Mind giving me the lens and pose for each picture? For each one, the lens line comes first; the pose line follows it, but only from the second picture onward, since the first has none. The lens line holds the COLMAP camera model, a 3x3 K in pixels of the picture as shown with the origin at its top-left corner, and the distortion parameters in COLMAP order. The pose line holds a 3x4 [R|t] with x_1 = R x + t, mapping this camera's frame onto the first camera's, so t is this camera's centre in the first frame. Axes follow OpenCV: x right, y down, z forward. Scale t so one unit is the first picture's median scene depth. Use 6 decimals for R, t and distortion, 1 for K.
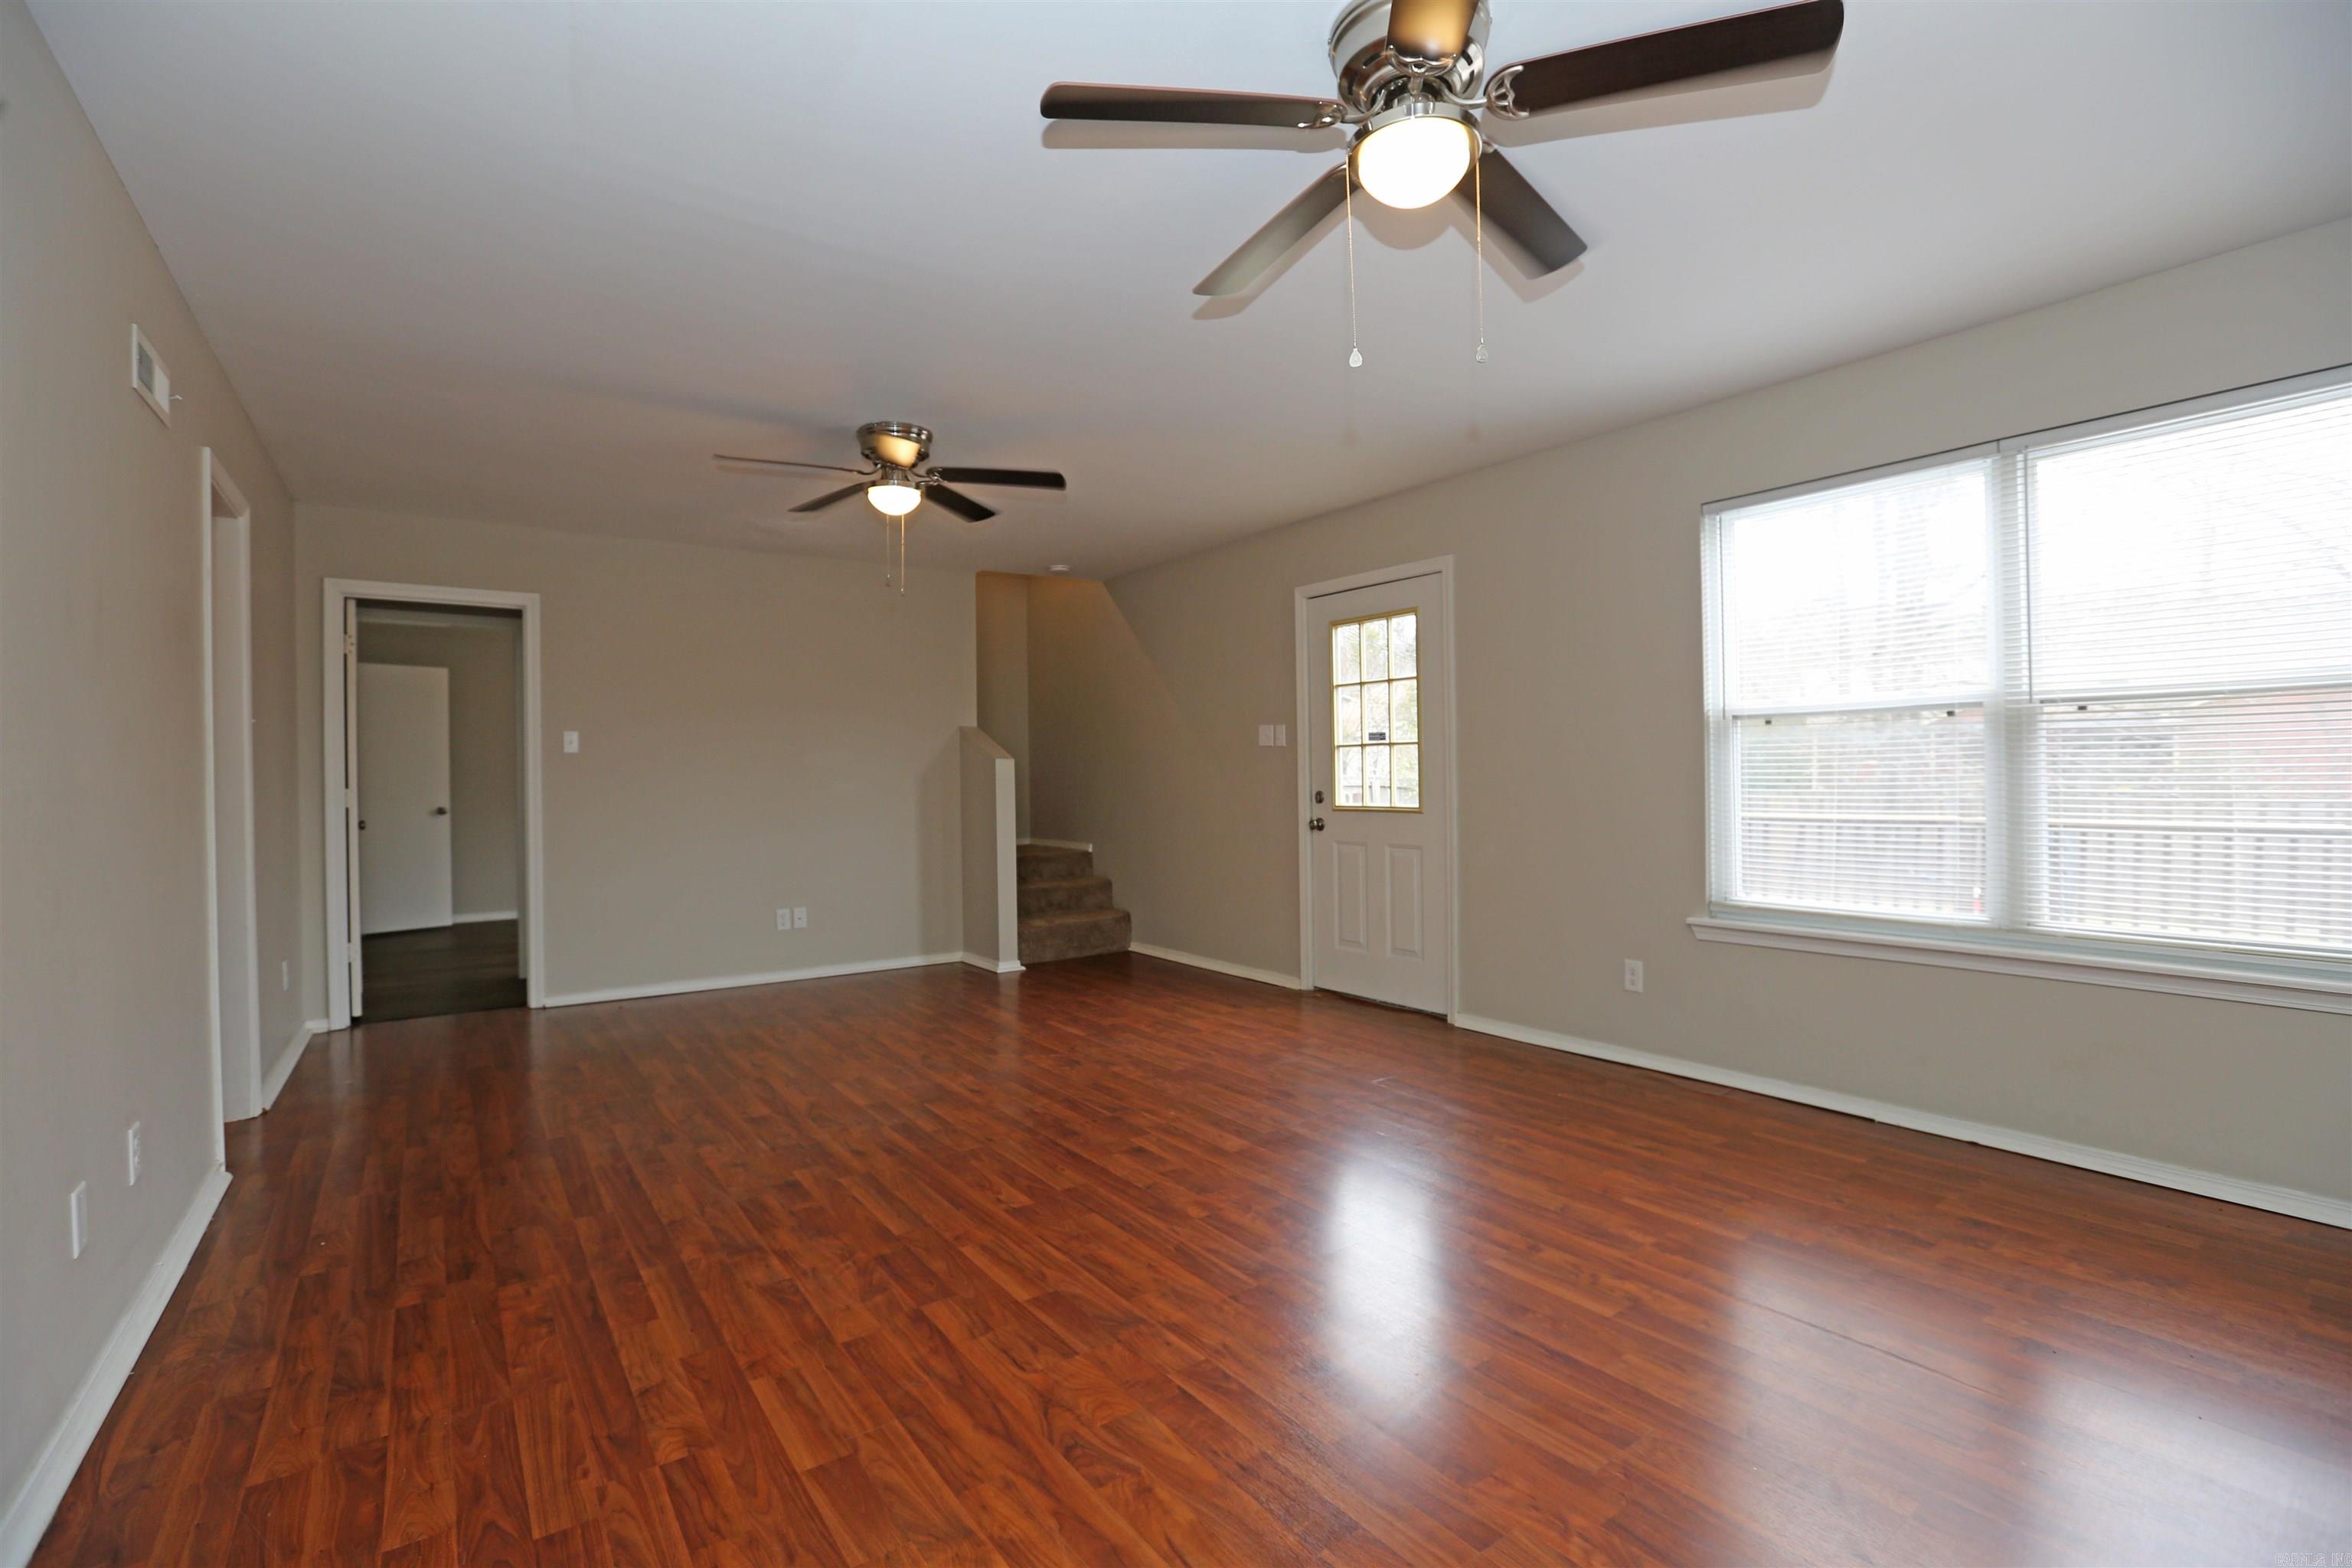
lens RADIAL K [[1061.8, 0, 1164.5], [0, 1061.8, 801.6], [0, 0, 1]] dist [-0.052839, 0.015927]
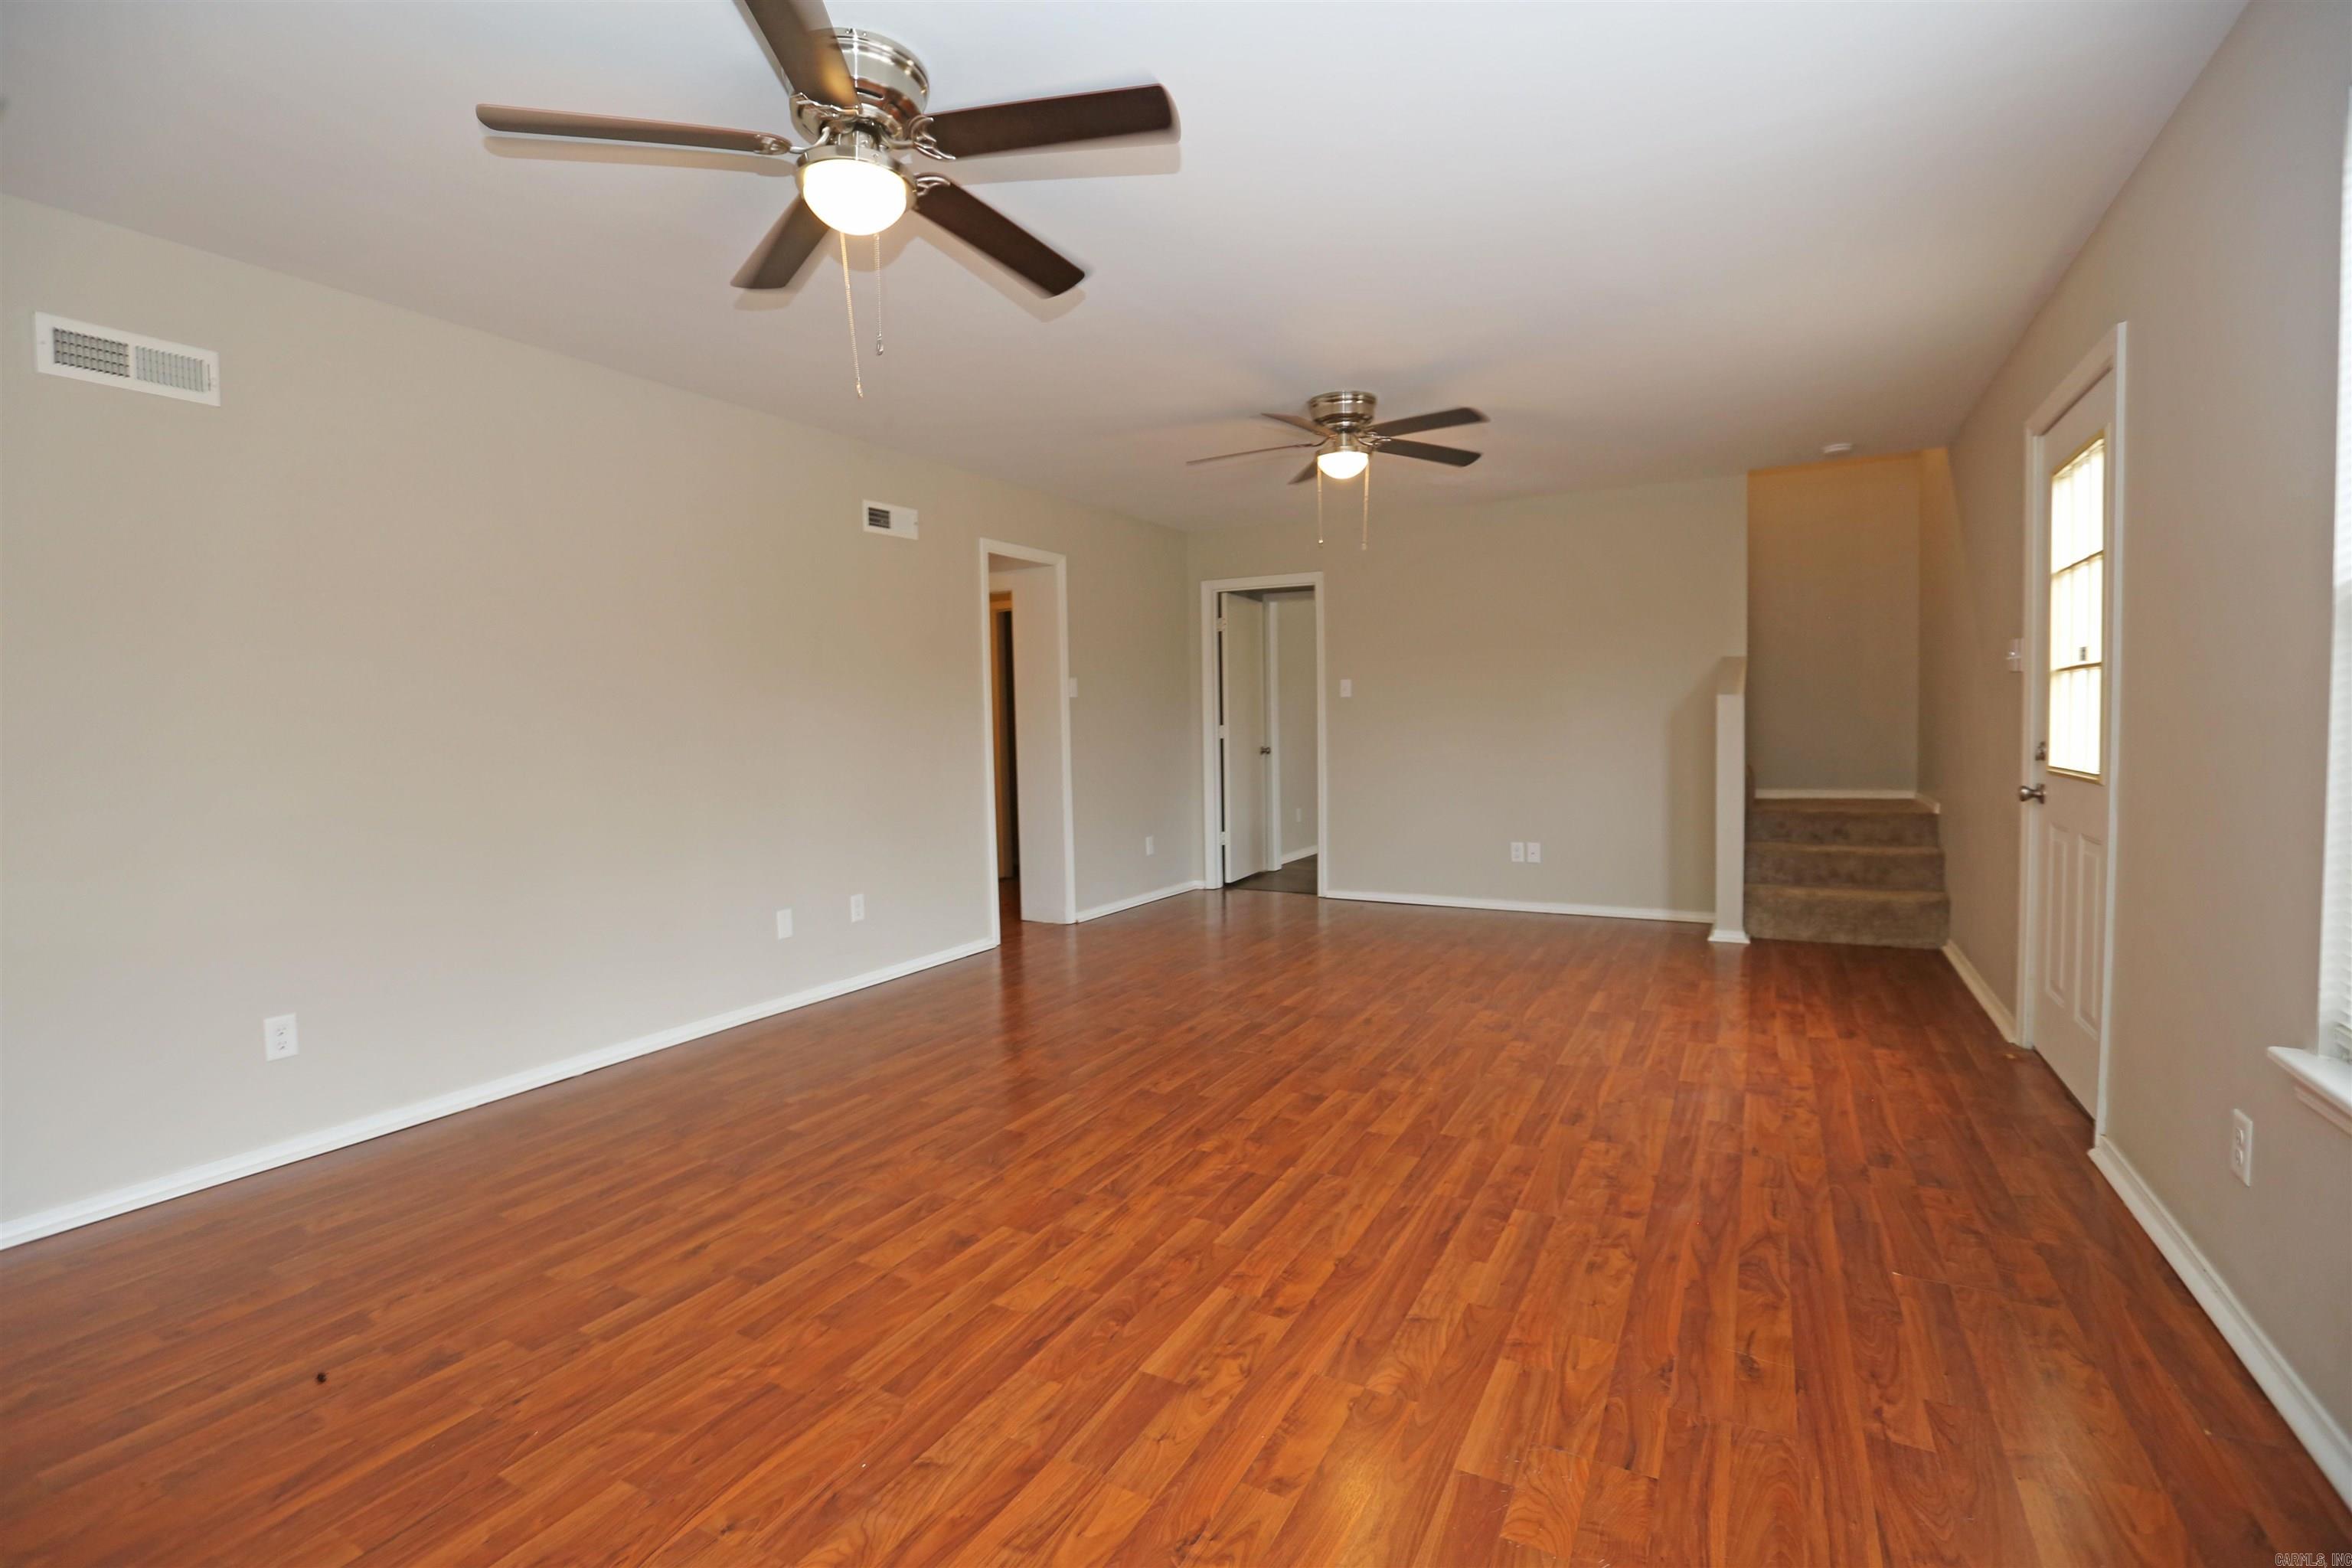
lens RADIAL K [[1061.8, 0, 1158.8], [0, 1061.8, 768.9], [0, 0, 1]] dist [-0.052839, 0.015927]
pose [[0.424528, 0.044073, -0.904342, 0.757882], [-0.007800, 0.998956, 0.045022, -0.025923], [0.905381, -0.012059, 0.424428, 0.414251]]
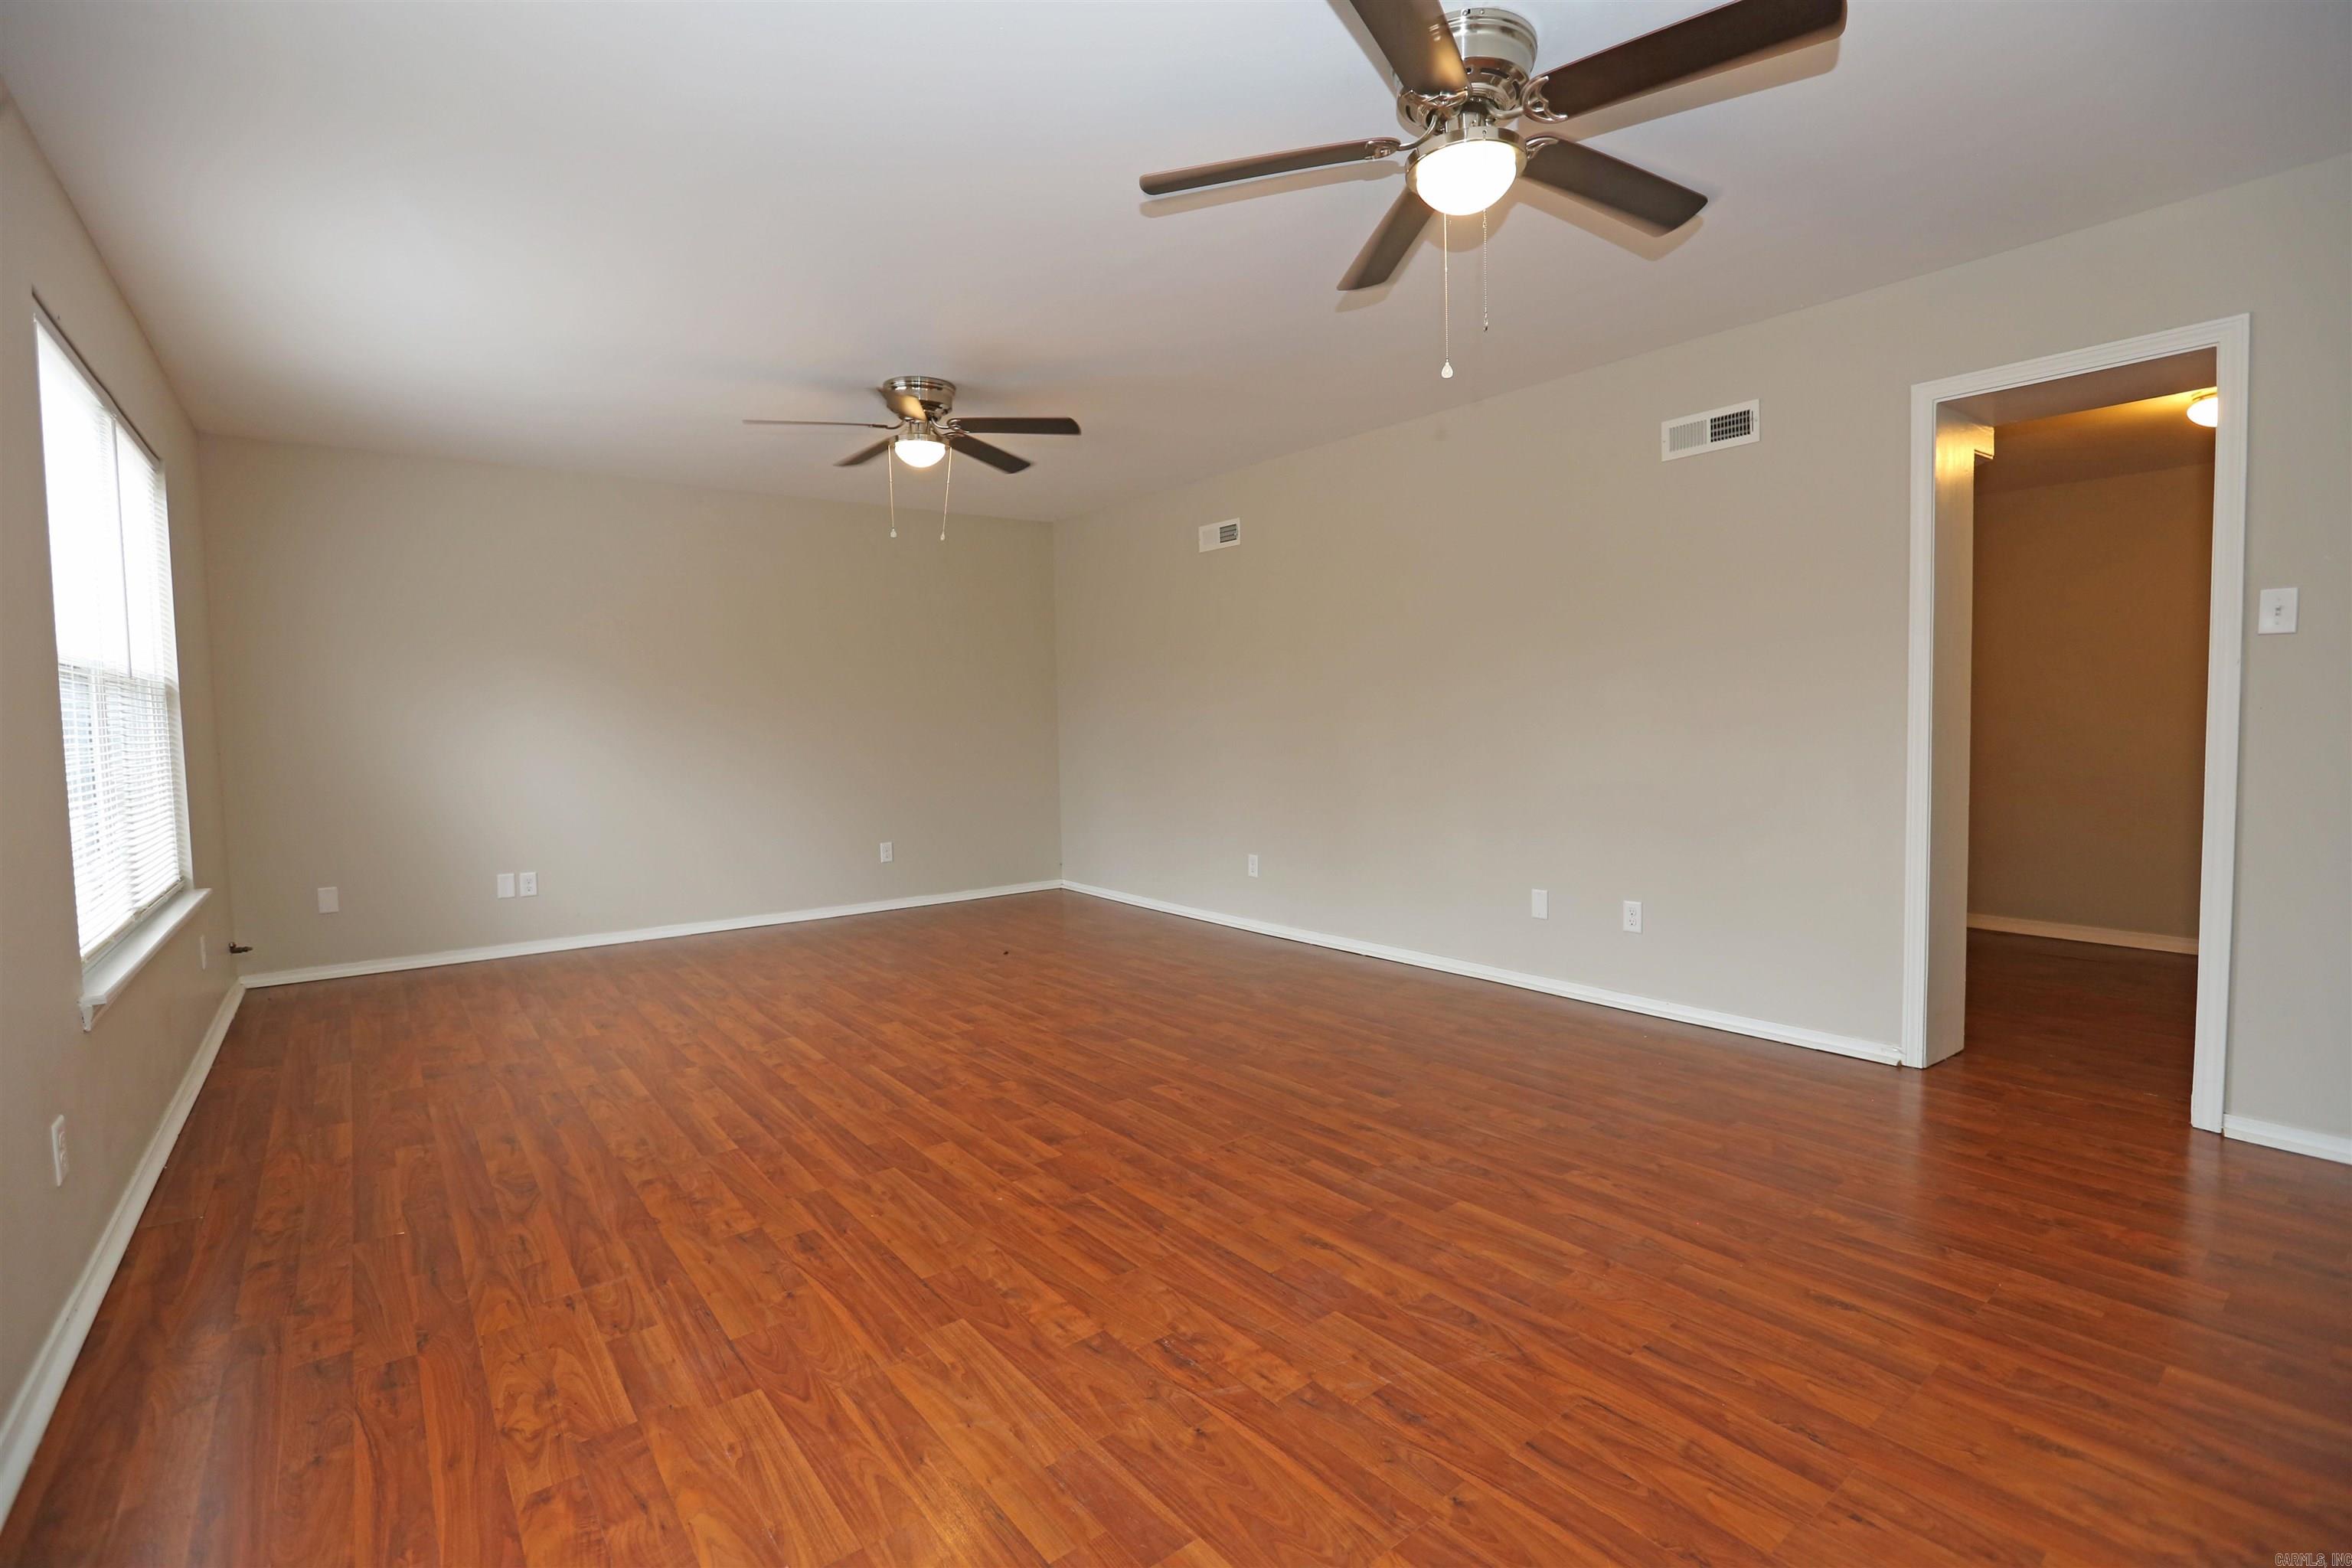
lens RADIAL K [[1061.8, 0, 1180.4], [0, 1061.8, 772.5], [0, 0, 1]] dist [-0.052839, 0.015927]
pose [[-0.997740, 0.034611, -0.057586, -0.086819], [0.030128, 0.996578, 0.076974, -0.043297], [0.060053, 0.075066, -0.995369, 1.760584]]
